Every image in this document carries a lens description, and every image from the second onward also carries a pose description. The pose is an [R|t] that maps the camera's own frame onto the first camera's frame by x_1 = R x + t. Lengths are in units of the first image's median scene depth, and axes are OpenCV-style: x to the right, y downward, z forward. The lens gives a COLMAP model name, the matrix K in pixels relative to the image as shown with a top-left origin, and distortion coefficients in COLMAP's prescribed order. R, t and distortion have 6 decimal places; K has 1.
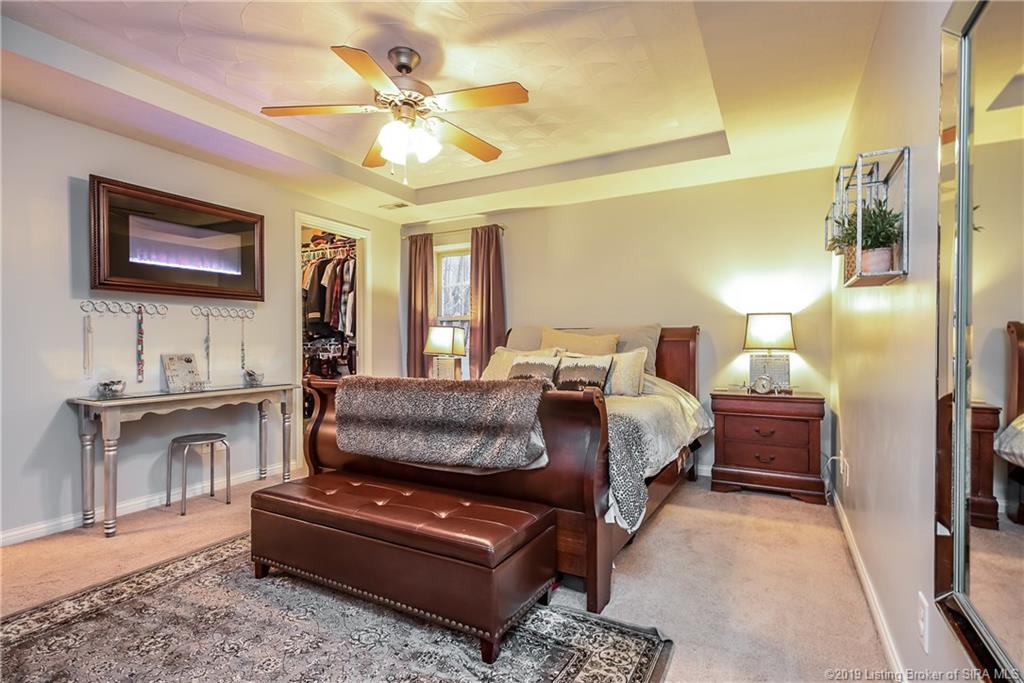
lens RADIAL K [[500.4, 0, 510.8], [0, 500.4, 344.0], [0, 0, 1]] dist [0.001052, 0.000189]
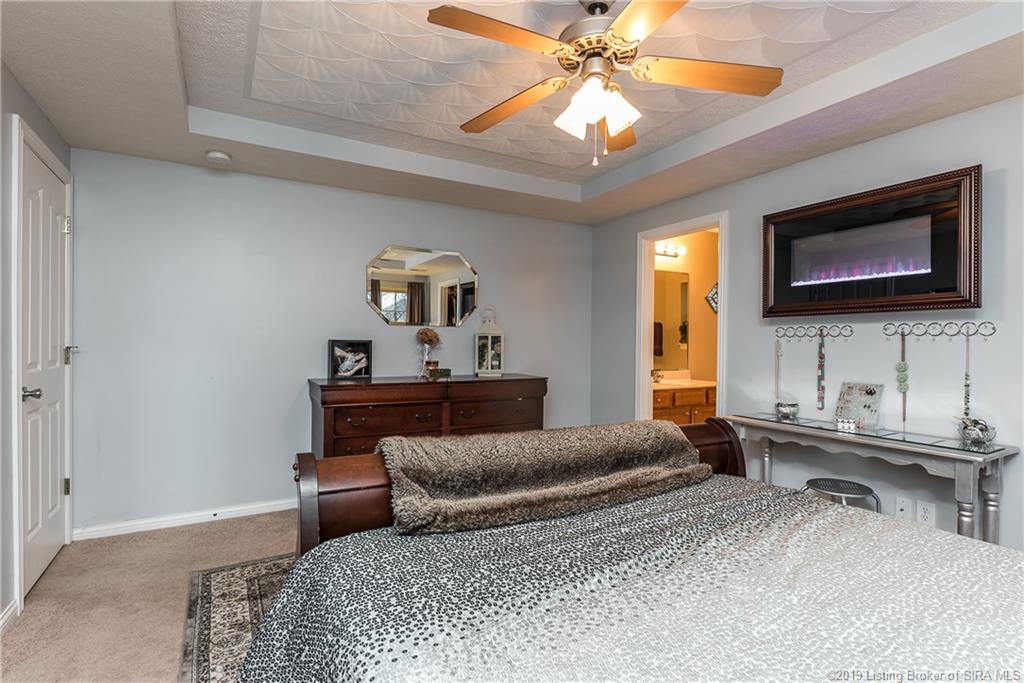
lens RADIAL K [[500.4, 0, 510.8], [0, 500.4, 344.0], [0, 0, 1]] dist [0.001052, 0.000189]
pose [[-0.532642, -0.001275, -0.846339, 0.370908], [-0.009415, 0.999946, 0.004418, -0.045729], [0.846288, 0.010322, -0.532626, 1.006255]]
